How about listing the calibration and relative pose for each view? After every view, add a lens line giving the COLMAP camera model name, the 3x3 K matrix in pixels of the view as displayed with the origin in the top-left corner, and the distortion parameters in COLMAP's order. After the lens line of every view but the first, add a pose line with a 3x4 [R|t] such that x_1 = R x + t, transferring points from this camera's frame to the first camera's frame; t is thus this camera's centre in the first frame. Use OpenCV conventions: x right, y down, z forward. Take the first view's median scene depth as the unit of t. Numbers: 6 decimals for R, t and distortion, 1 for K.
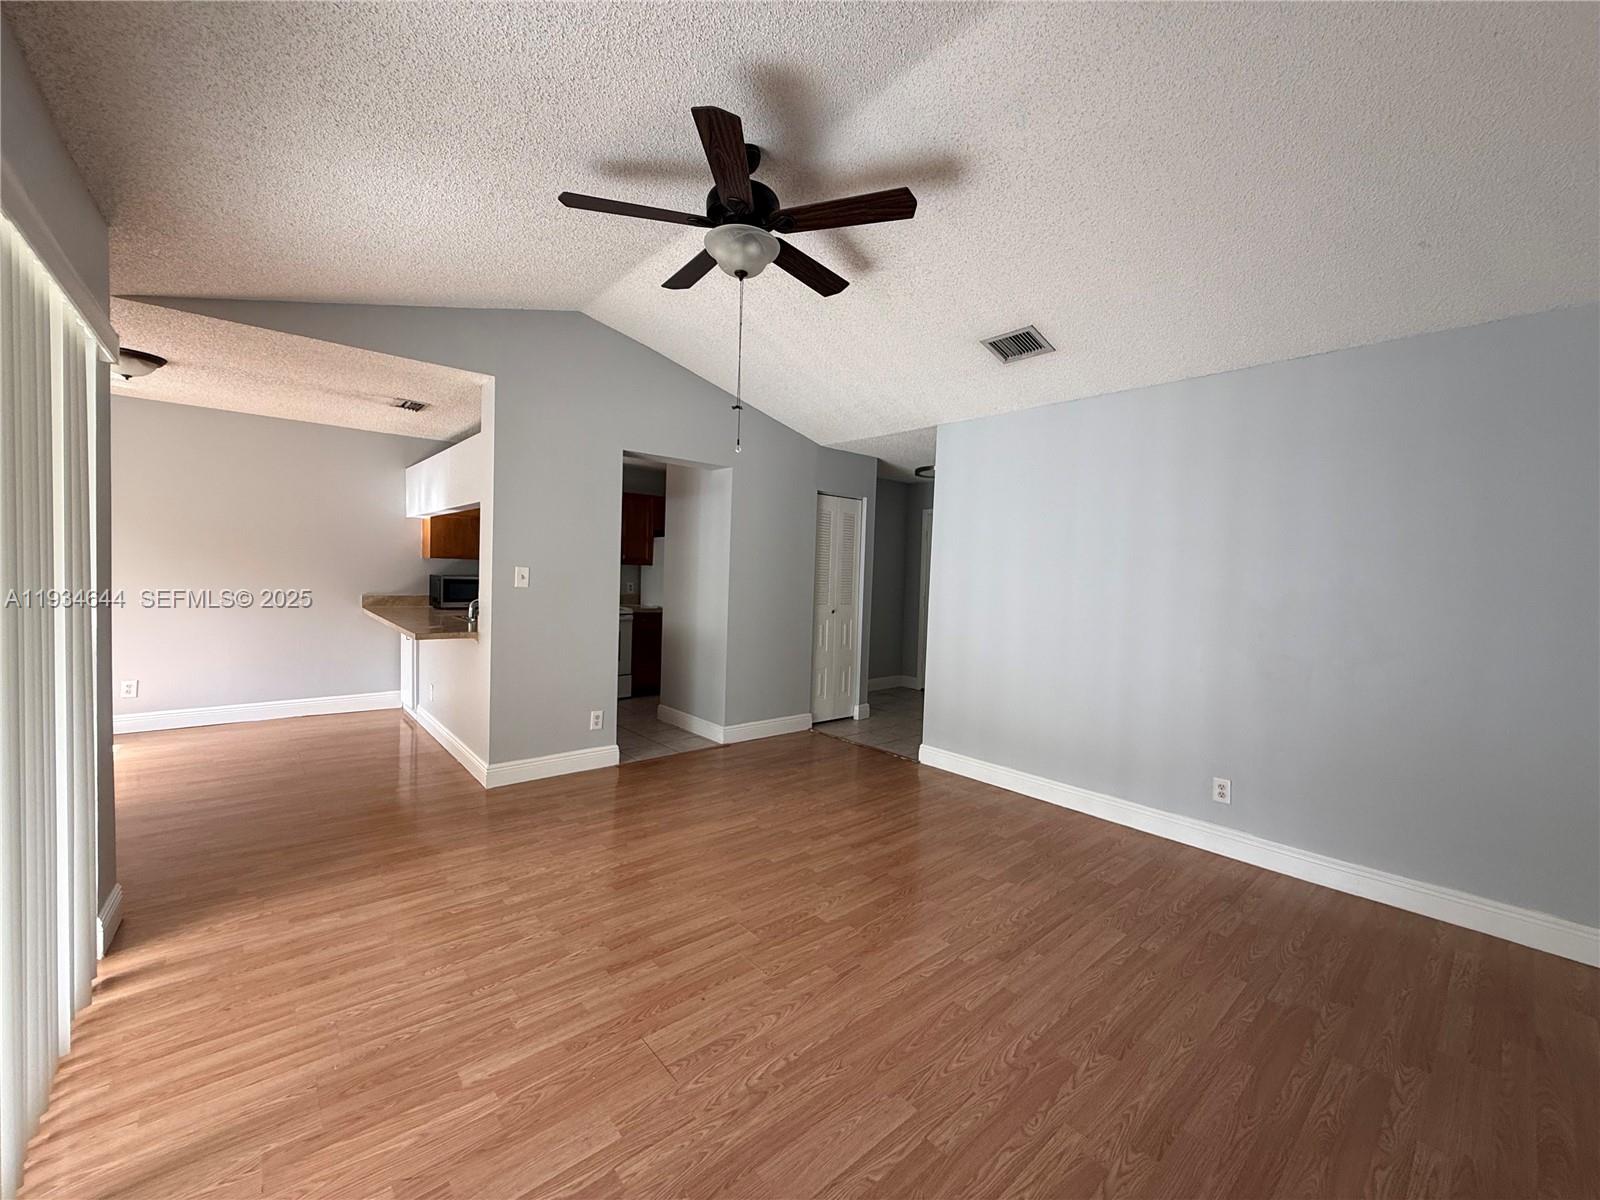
lens RADIAL K [[636.0, 0, 806.3], [0, 636.0, 595.5], [0, 0, 1]] dist [0.002030, 0.000540]
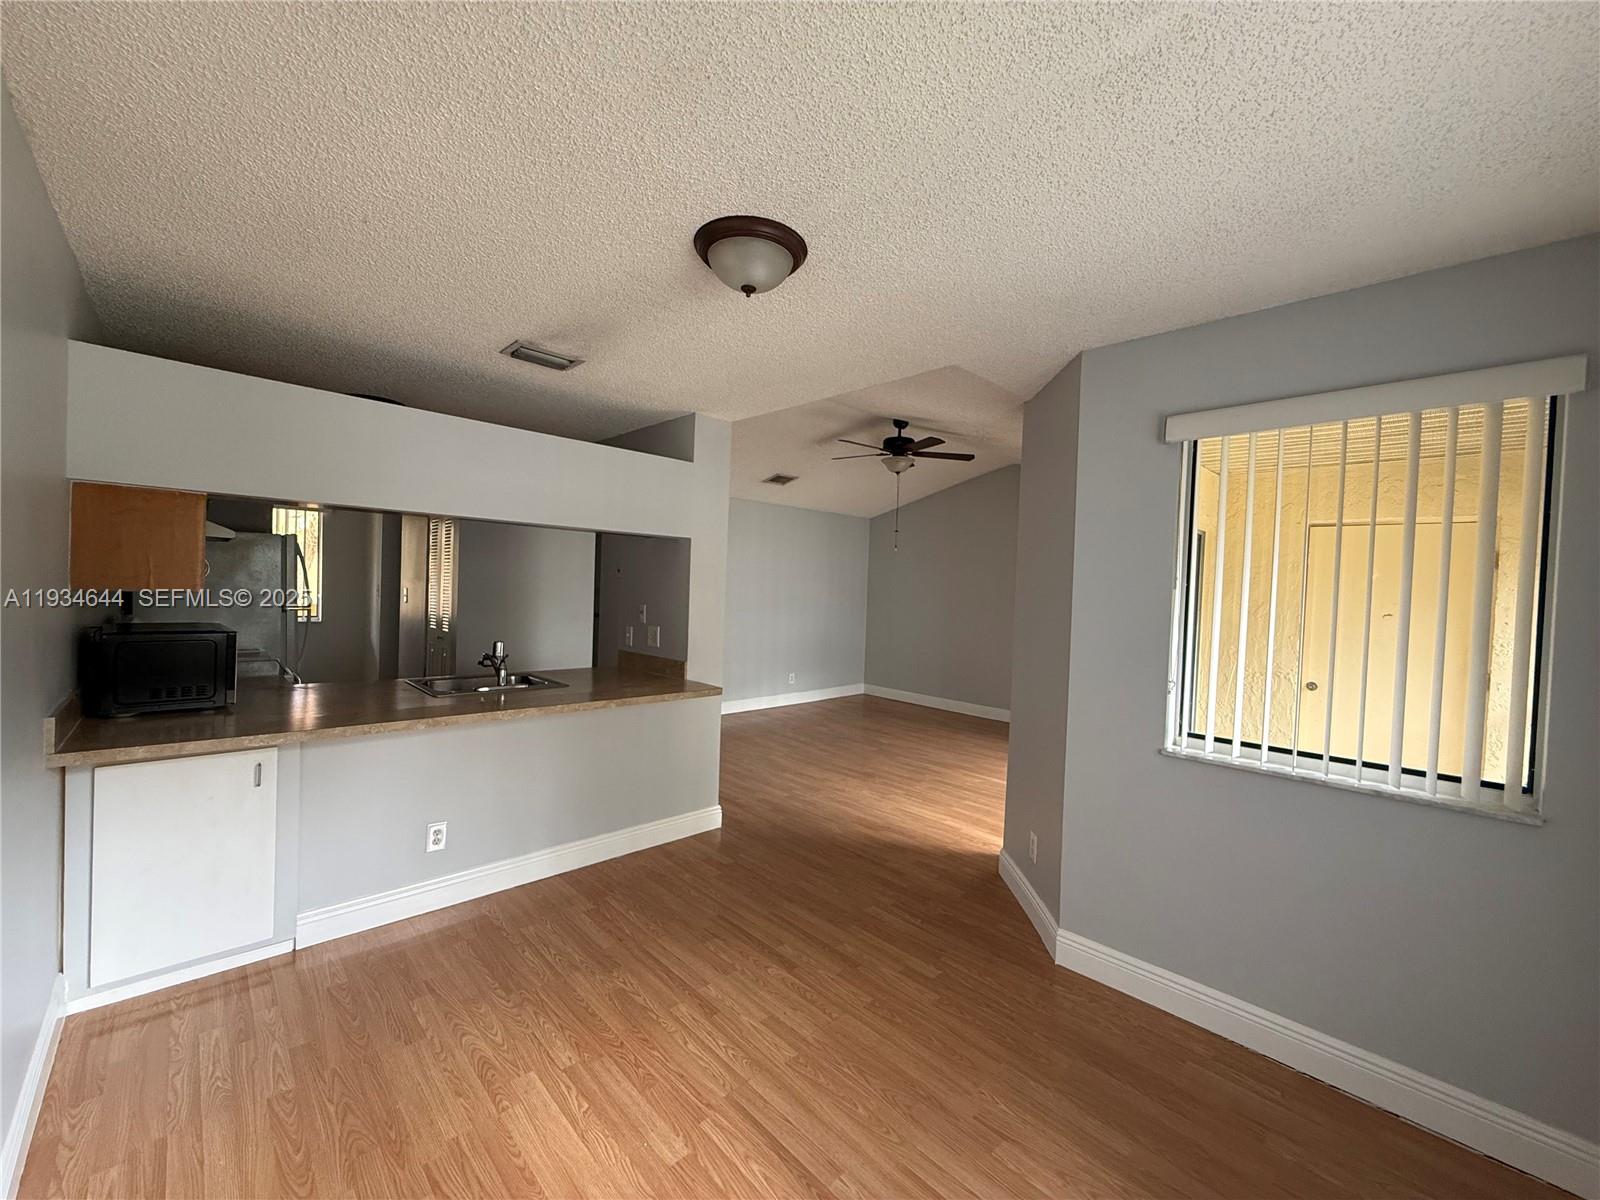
lens RADIAL K [[636.0, 0, 806.2], [0, 636.0, 605.0], [0, 0, 1]] dist [0.002030, 0.000540]
pose [[-0.062948, -0.048425, 0.996841, -2.026457], [0.012635, 0.998703, 0.049314, -0.116543], [-0.997937, 0.015699, -0.062254, 1.276215]]
